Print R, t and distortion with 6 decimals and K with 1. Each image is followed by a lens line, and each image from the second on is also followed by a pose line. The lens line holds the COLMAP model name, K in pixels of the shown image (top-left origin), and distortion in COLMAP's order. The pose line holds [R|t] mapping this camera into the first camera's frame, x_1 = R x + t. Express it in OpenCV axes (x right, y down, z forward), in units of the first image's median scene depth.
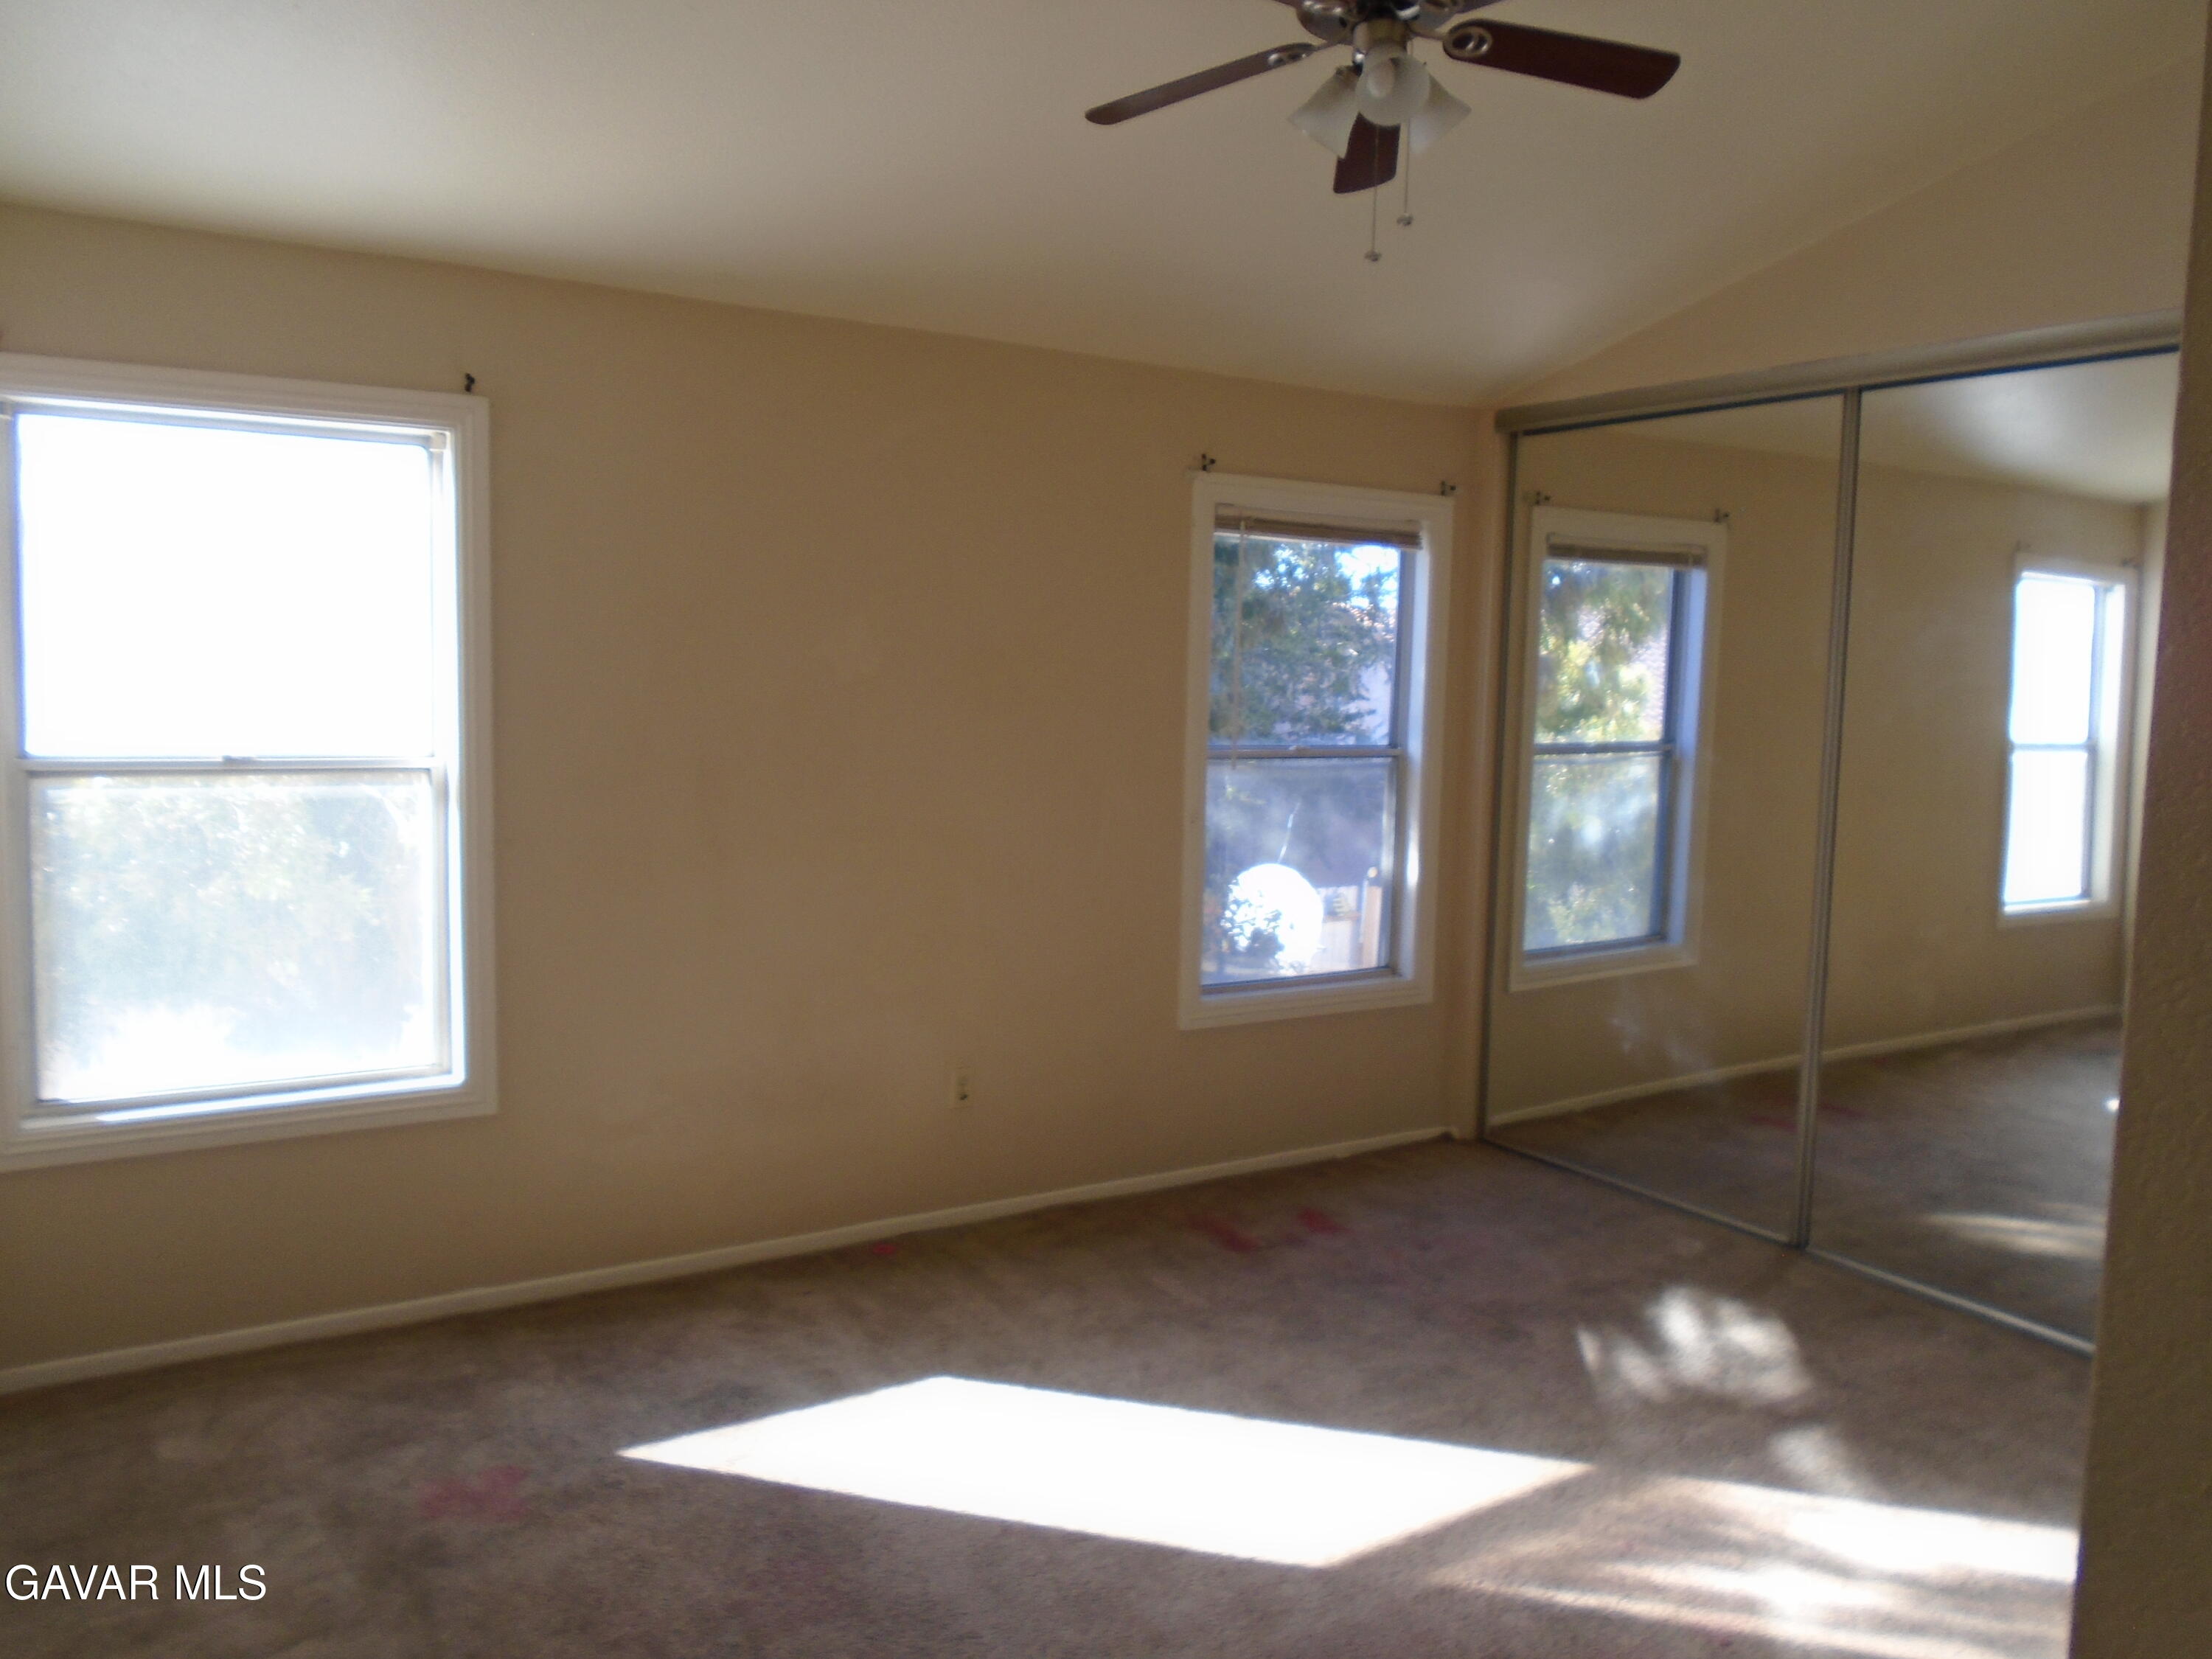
lens RADIAL K [[1683.6, 0, 1099.6], [0, 1683.6, 818.8], [0, 0, 1]] dist [-0.018482, 0.006383]
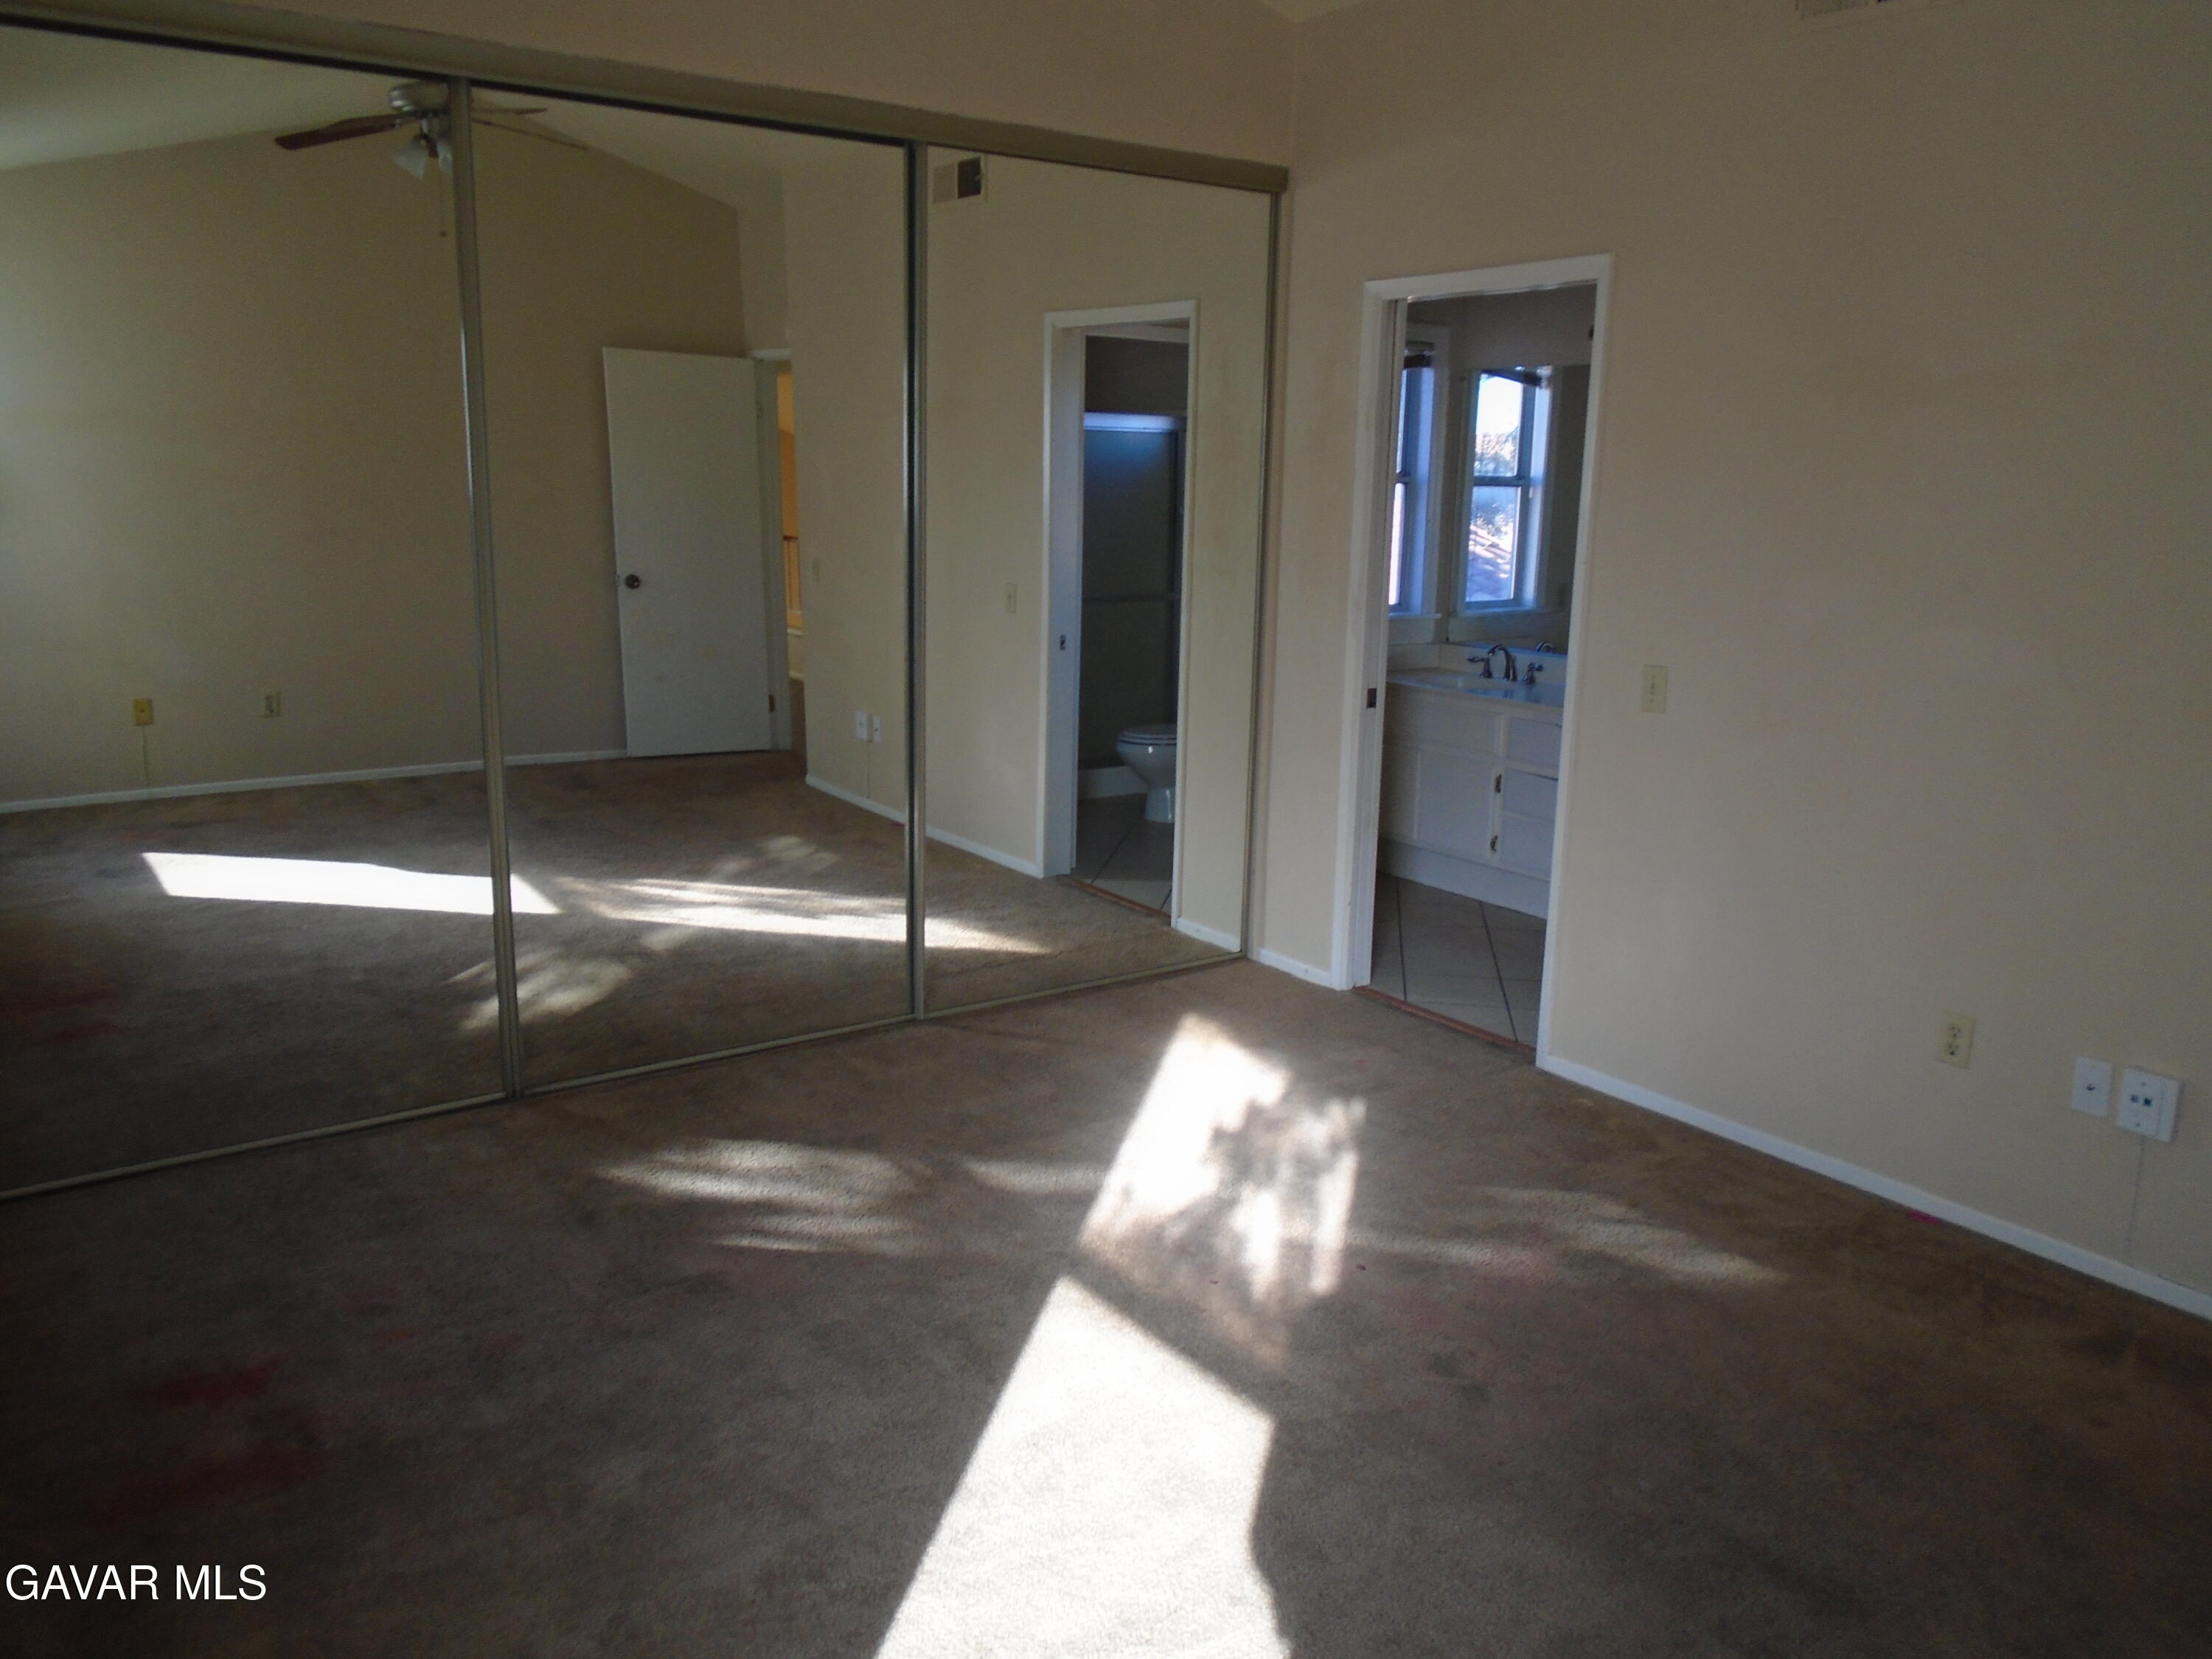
lens RADIAL K [[1644.6, 0, 1107.5], [0, 1644.6, 834.8], [0, 0, 1]] dist [-0.009045, 0.002957]
pose [[-0.076626, -0.252848, 0.964467, -0.613878], [0.057636, 0.964570, 0.257454, -0.131174], [-0.995393, 0.075316, -0.059338, 1.026601]]
